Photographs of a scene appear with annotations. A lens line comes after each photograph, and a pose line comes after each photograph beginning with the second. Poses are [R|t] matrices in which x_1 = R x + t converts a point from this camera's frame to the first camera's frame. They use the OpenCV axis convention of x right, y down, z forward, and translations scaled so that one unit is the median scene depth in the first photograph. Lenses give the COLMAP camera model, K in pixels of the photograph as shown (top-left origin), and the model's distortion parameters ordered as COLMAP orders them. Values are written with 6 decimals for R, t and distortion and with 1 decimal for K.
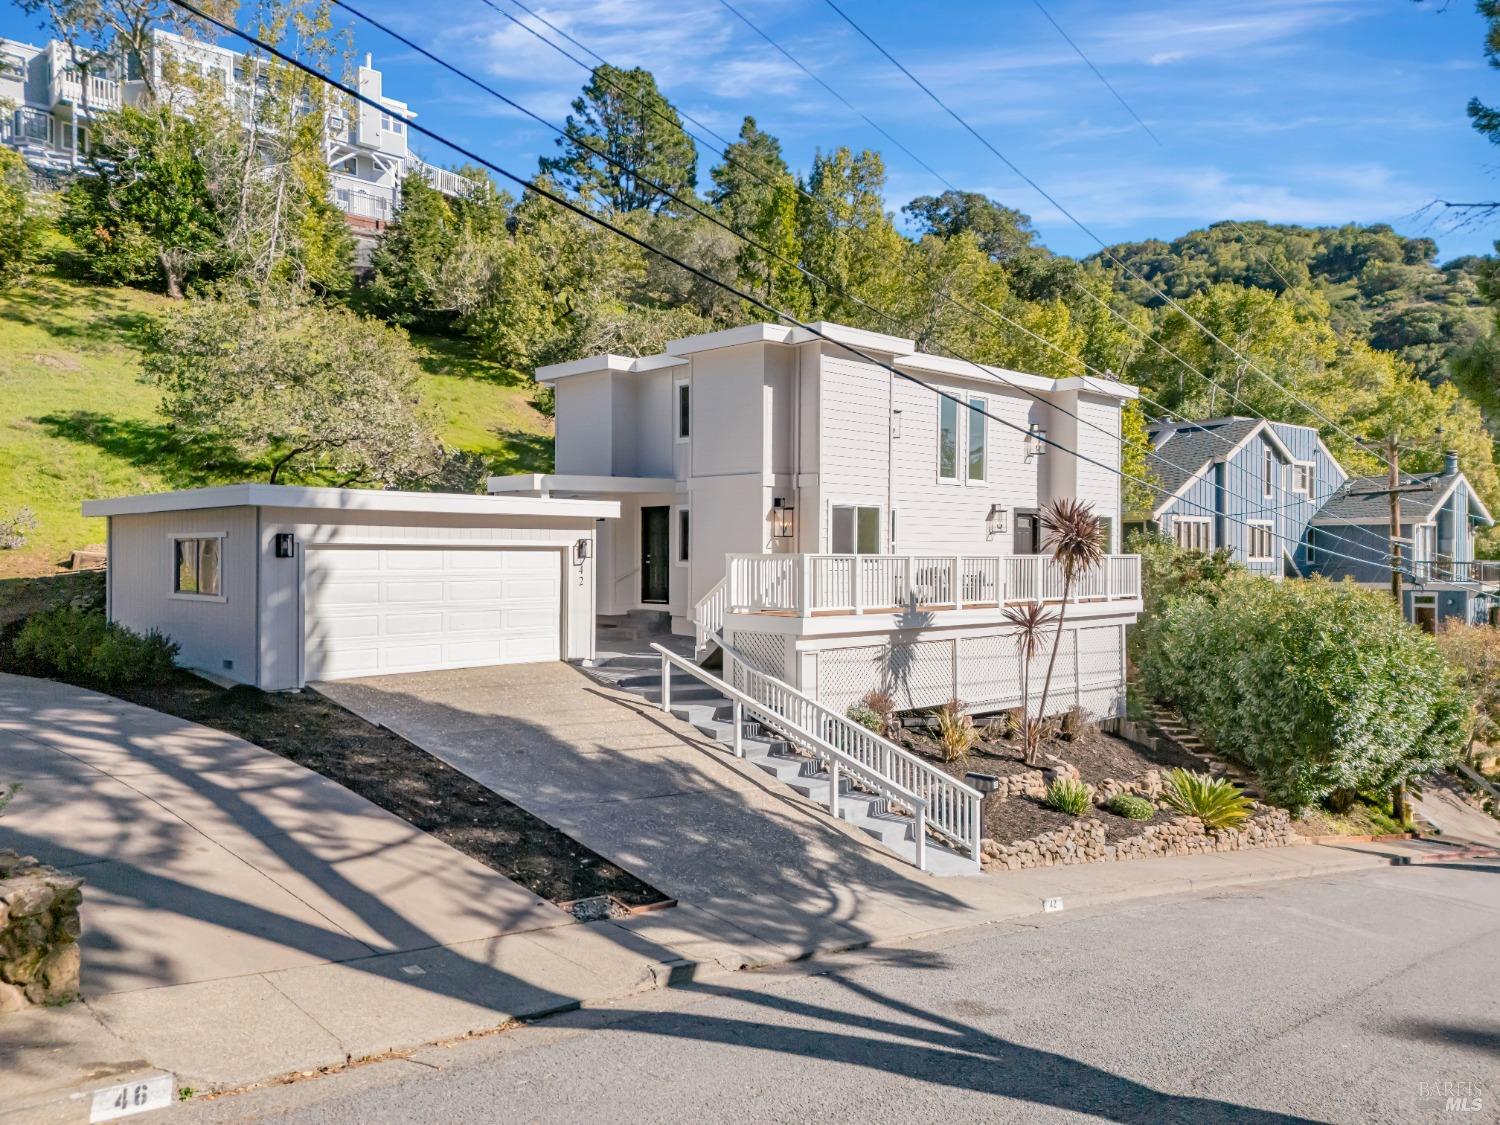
lens RADIAL K [[1145.8, 0, 745.2], [0, 1145.8, 558.5], [0, 0, 1]] dist [0.016369, -0.025191]
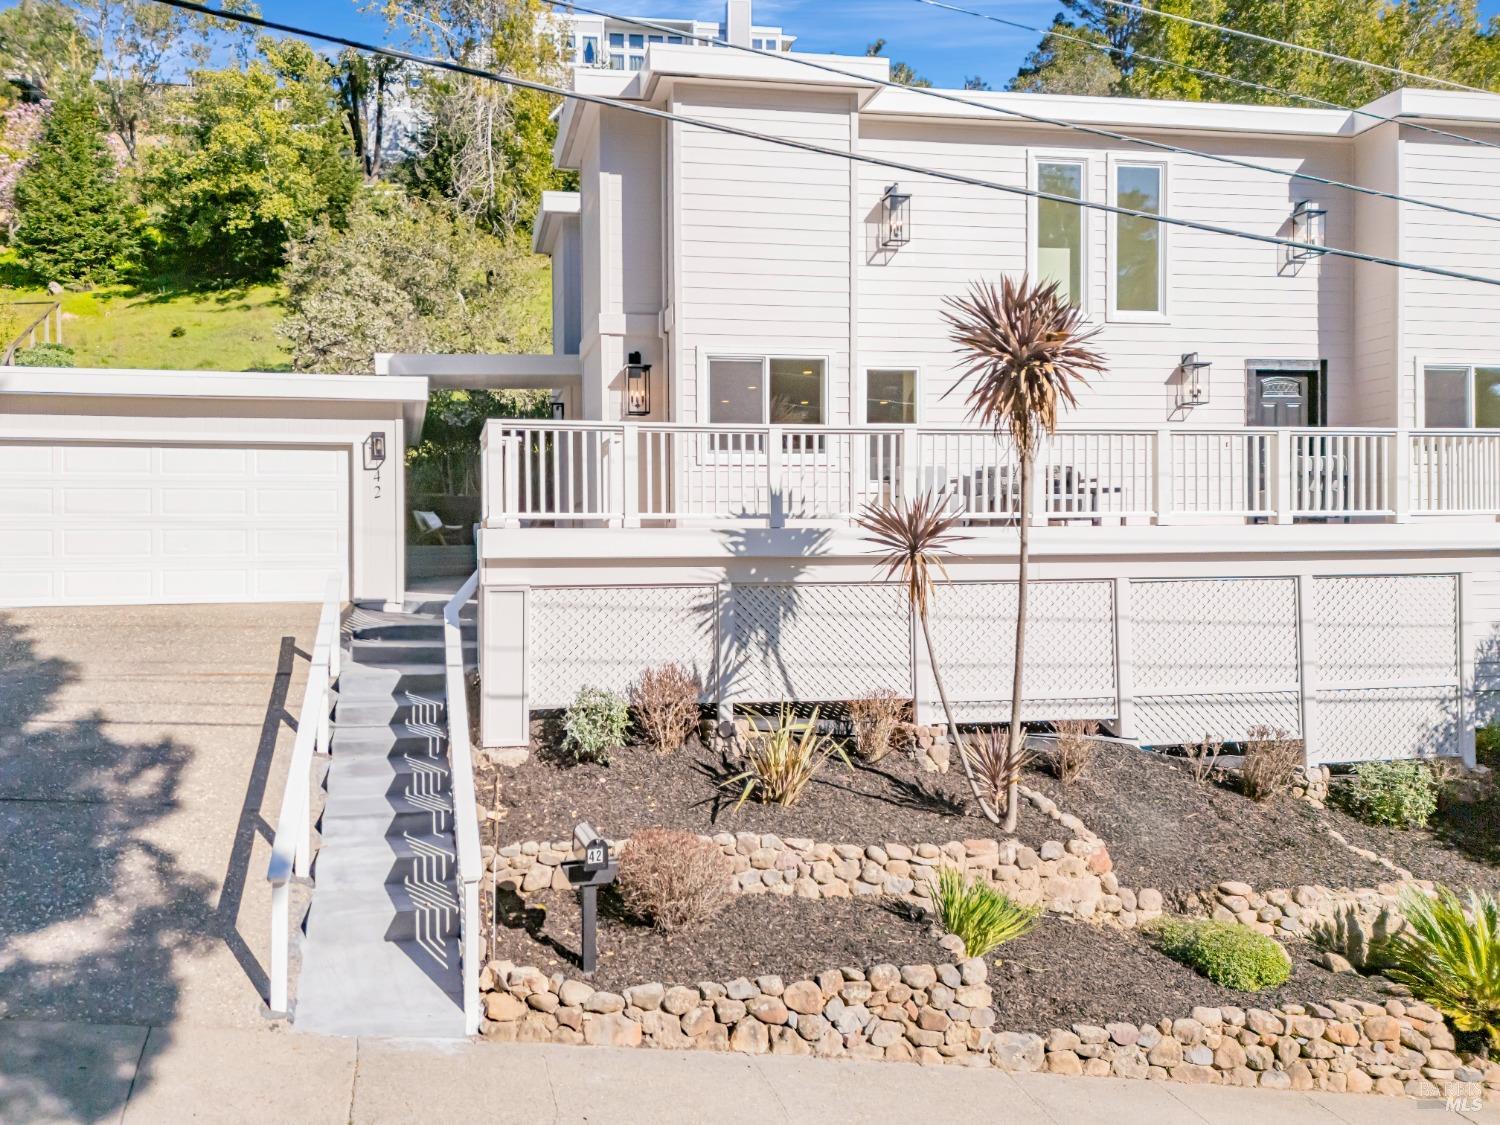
lens RADIAL K [[1145.8, 0, 655.0], [0, 1145.8, 570.7], [0, 0, 1]] dist [0.016369, -0.025191]
pose [[0.822041, 0.007017, -0.569385, 0.392854], [0.006813, 0.999731, 0.022156, 0.052342], [0.569388, -0.022093, 0.821772, 0.484225]]
